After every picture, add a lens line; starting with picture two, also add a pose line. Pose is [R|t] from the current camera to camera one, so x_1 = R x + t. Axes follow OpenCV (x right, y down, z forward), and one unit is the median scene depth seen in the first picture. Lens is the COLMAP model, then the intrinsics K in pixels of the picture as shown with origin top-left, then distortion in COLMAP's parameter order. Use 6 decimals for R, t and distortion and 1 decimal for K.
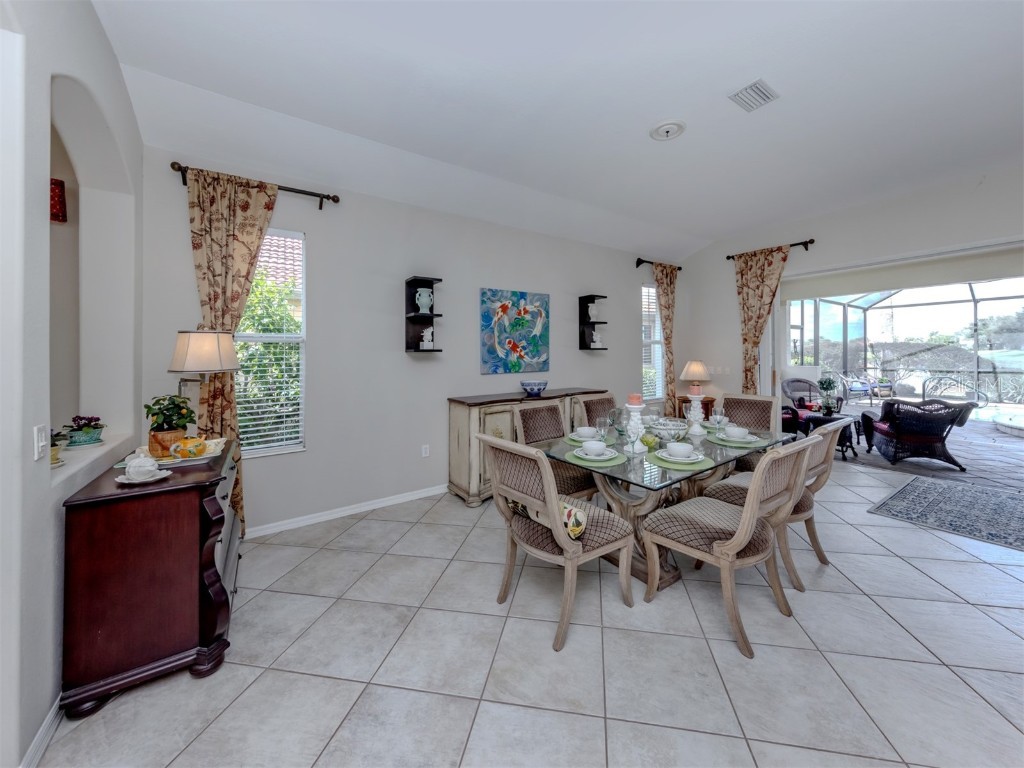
lens RADIAL K [[385.2, 0, 525.1], [0, 385.2, 350.4], [0, 0, 1]] dist [0.008428, -0.000003]
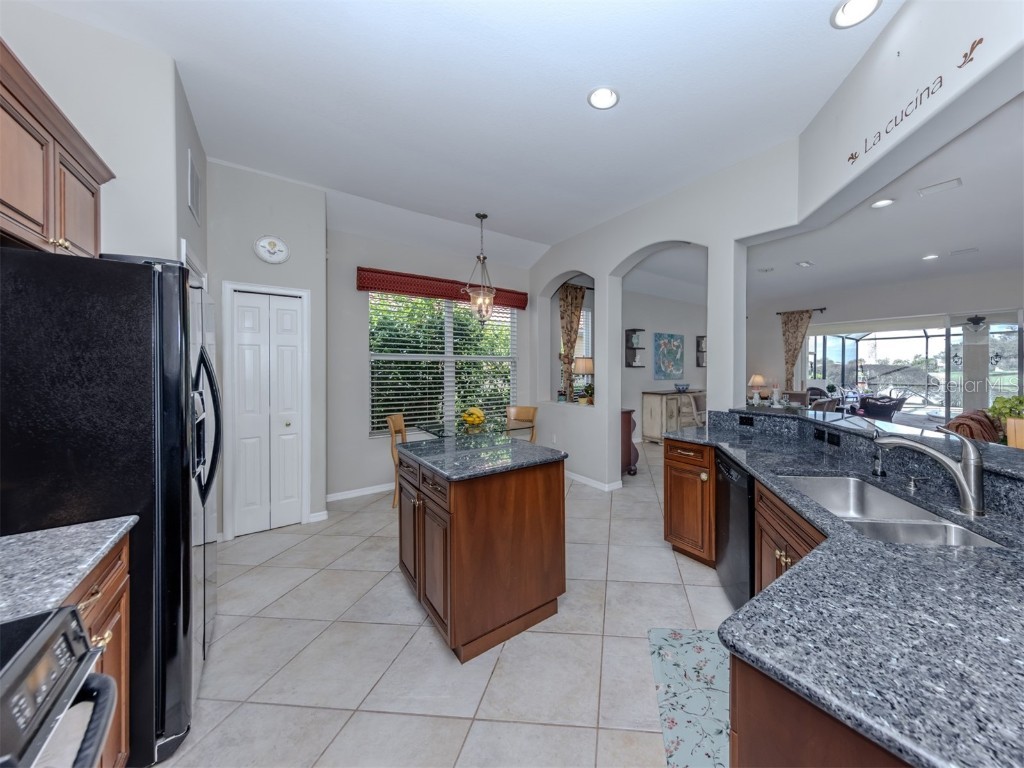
lens RADIAL K [[369.9, 0, 585.7], [0, 369.9, 367.6], [0, 0, 1]] dist [0.001825, 0.000108]
pose [[0.996842, 0.012215, 0.078460, -0.480021], [-0.012355, 0.999923, 0.001305, 0.004703], [-0.078438, -0.002271, 0.996916, -0.606362]]
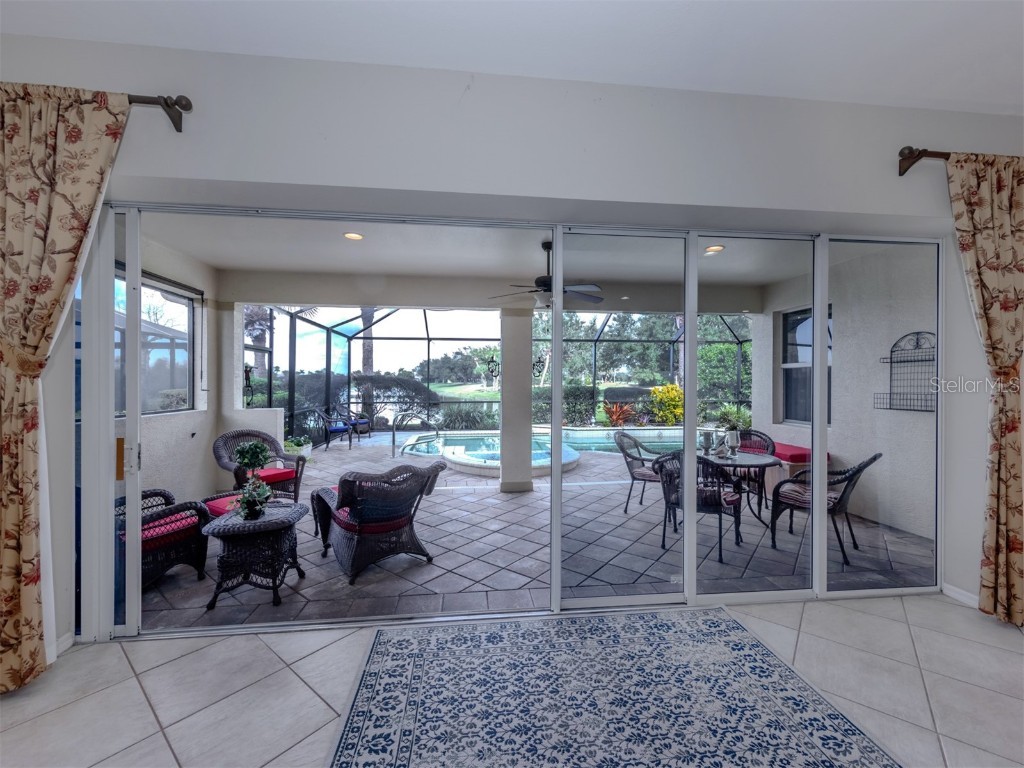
lens RADIAL K [[421.3, 0, 512.0], [0, 421.3, 384.0], [0, 0, 1]] dist [-0.000079, 0.000002]
pose [[0.481703, 0.006951, 0.876307, 0.504441], [-0.013649, 0.999907, -0.000428, -0.008924], [-0.876228, -0.011755, 0.481753, 0.485986]]
